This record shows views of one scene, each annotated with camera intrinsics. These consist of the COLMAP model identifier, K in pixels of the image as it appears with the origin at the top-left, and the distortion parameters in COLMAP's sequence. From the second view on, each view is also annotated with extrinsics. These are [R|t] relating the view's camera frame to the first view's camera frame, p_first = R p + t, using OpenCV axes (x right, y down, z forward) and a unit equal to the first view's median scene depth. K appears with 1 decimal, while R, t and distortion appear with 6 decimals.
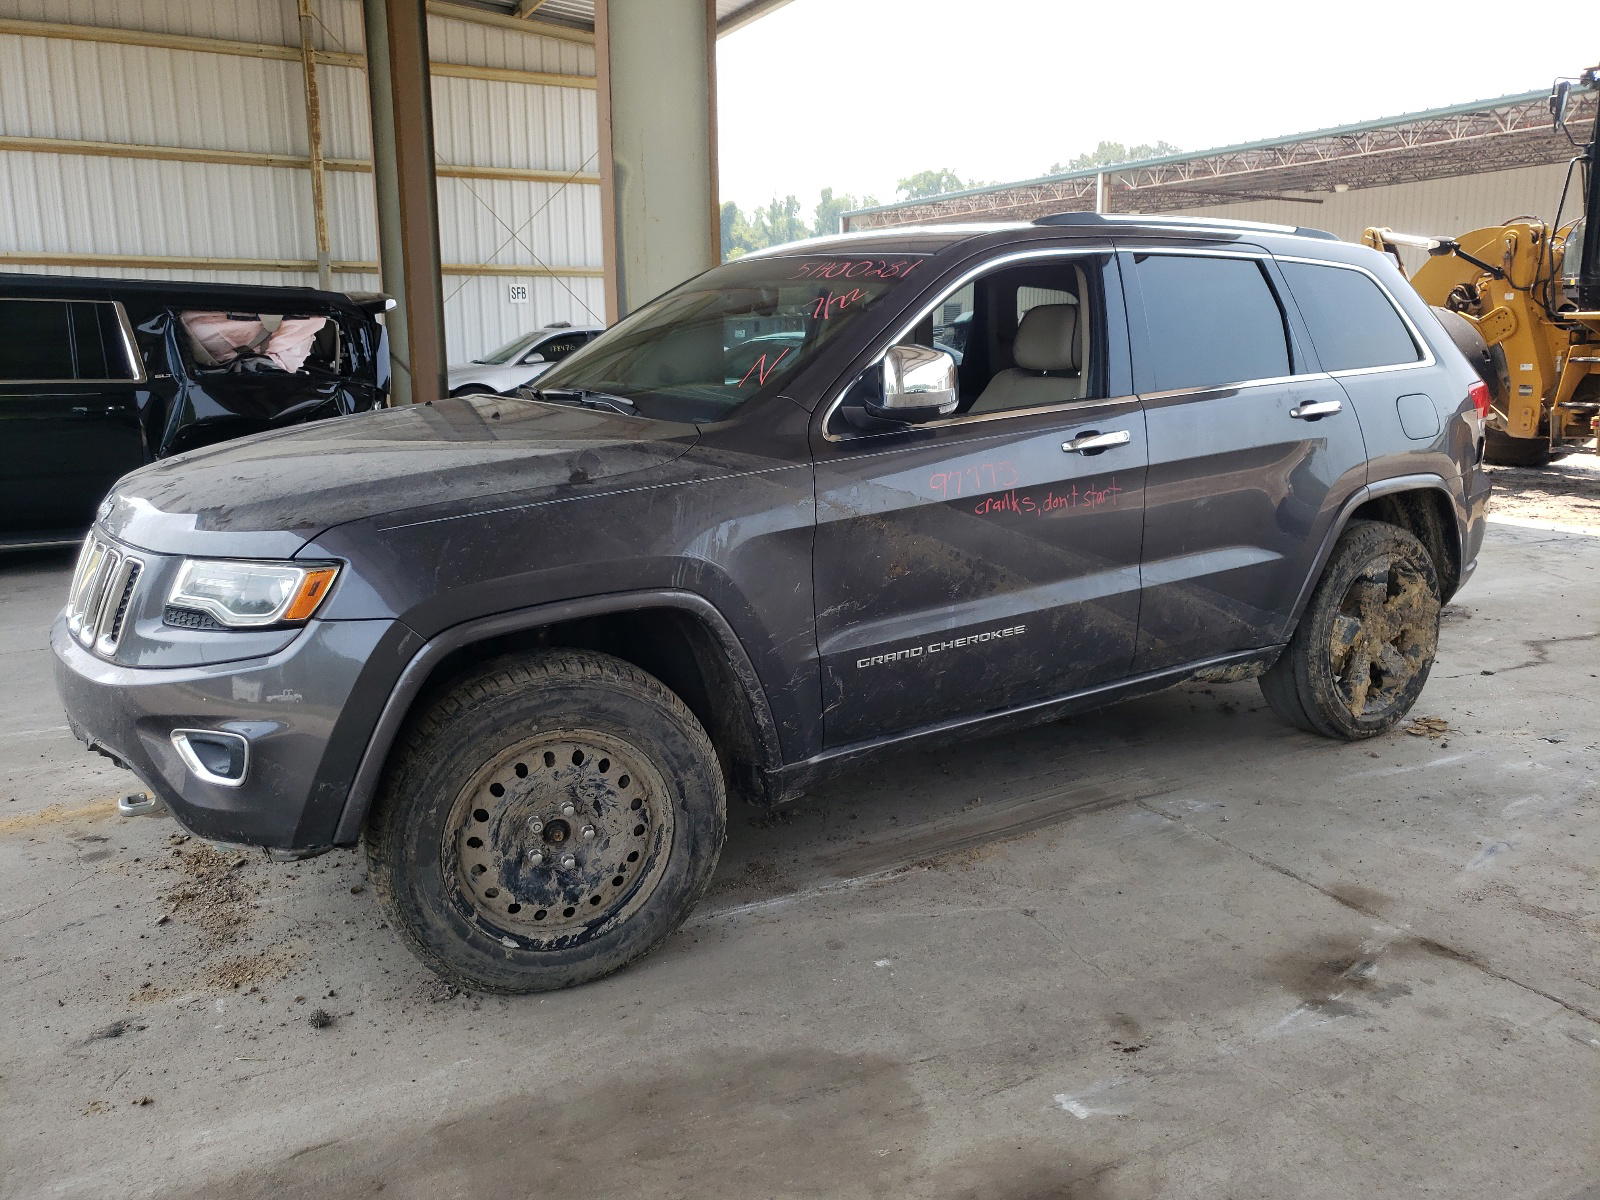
lens RADIAL K [[1227.6, 0, 800.0], [0, 1227.6, 600.0], [0, 0, 1]] dist [0.005413, 0.001580]
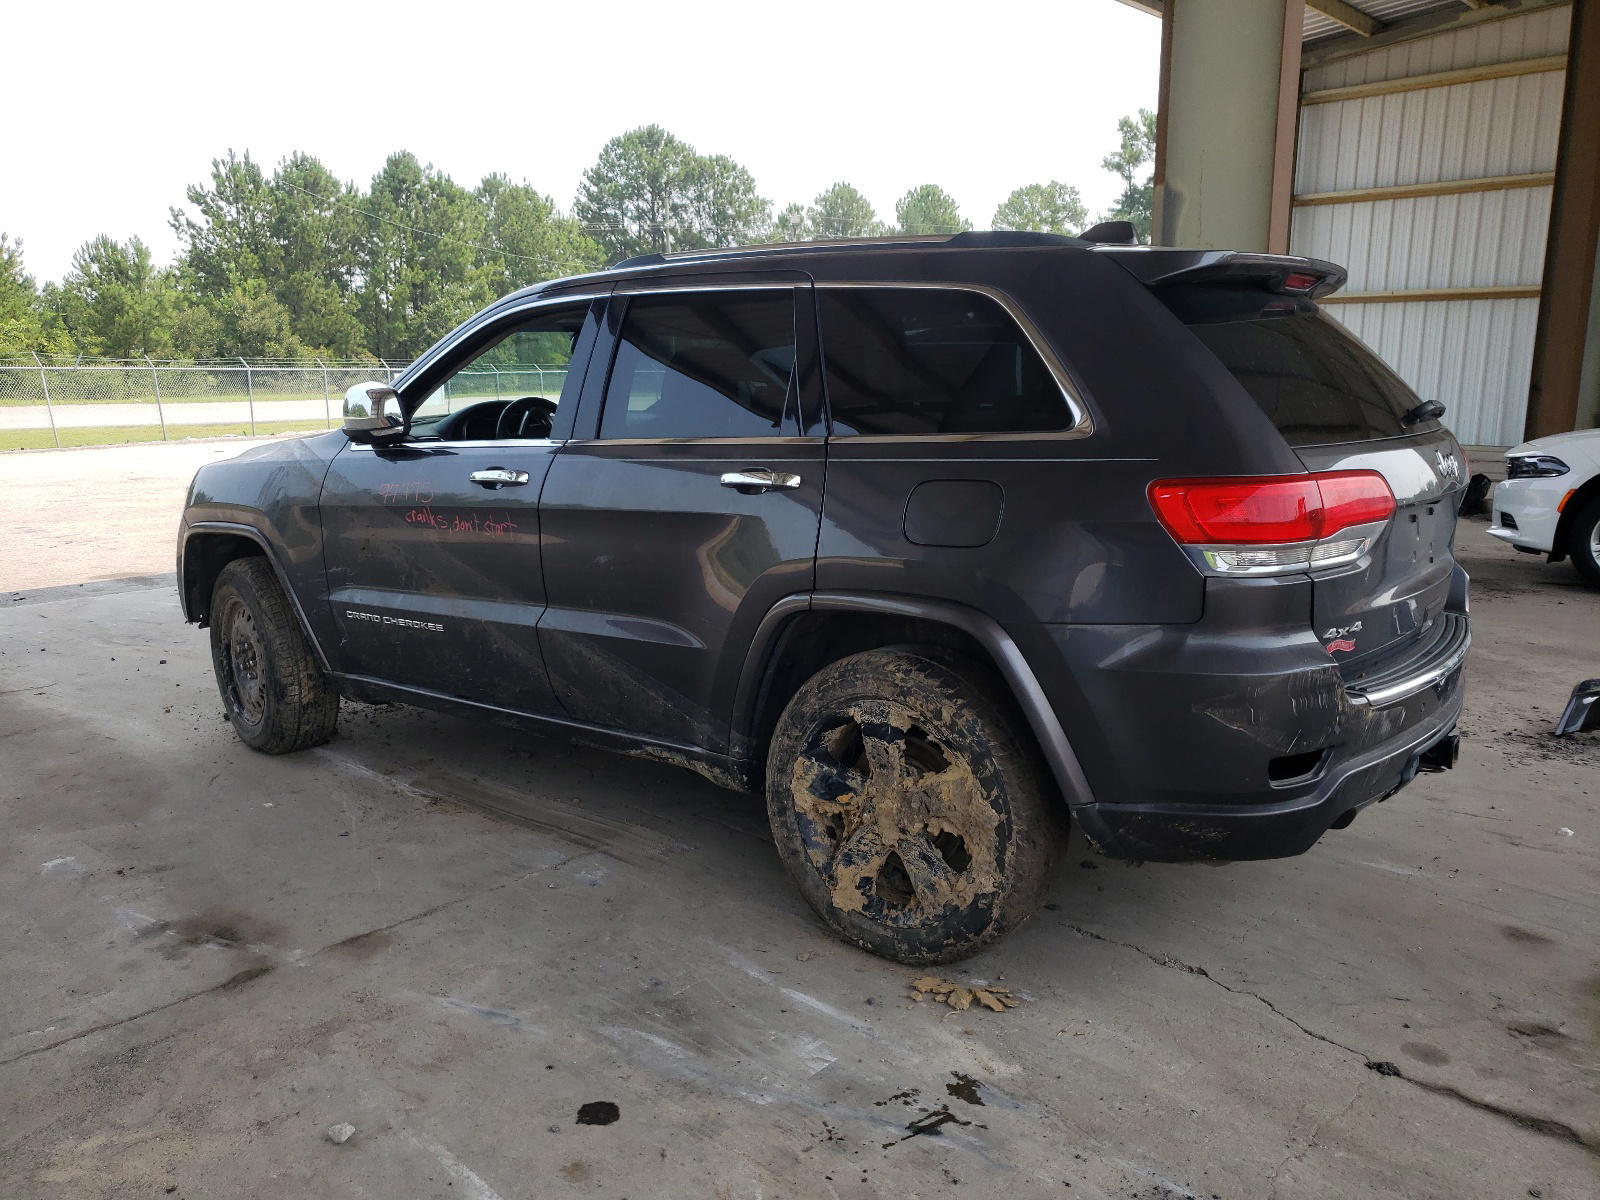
lens RADIAL K [[1218.6, 0, 800.0], [0, 1218.6, 600.0], [0, 0, 1]] dist [0.007917, 0.007168]
pose [[0.340262, 0.176885, -0.923544, 1.362160], [-0.195484, 0.973997, 0.114525, -0.201269], [0.919787, 0.141569, 0.365992, 0.872832]]
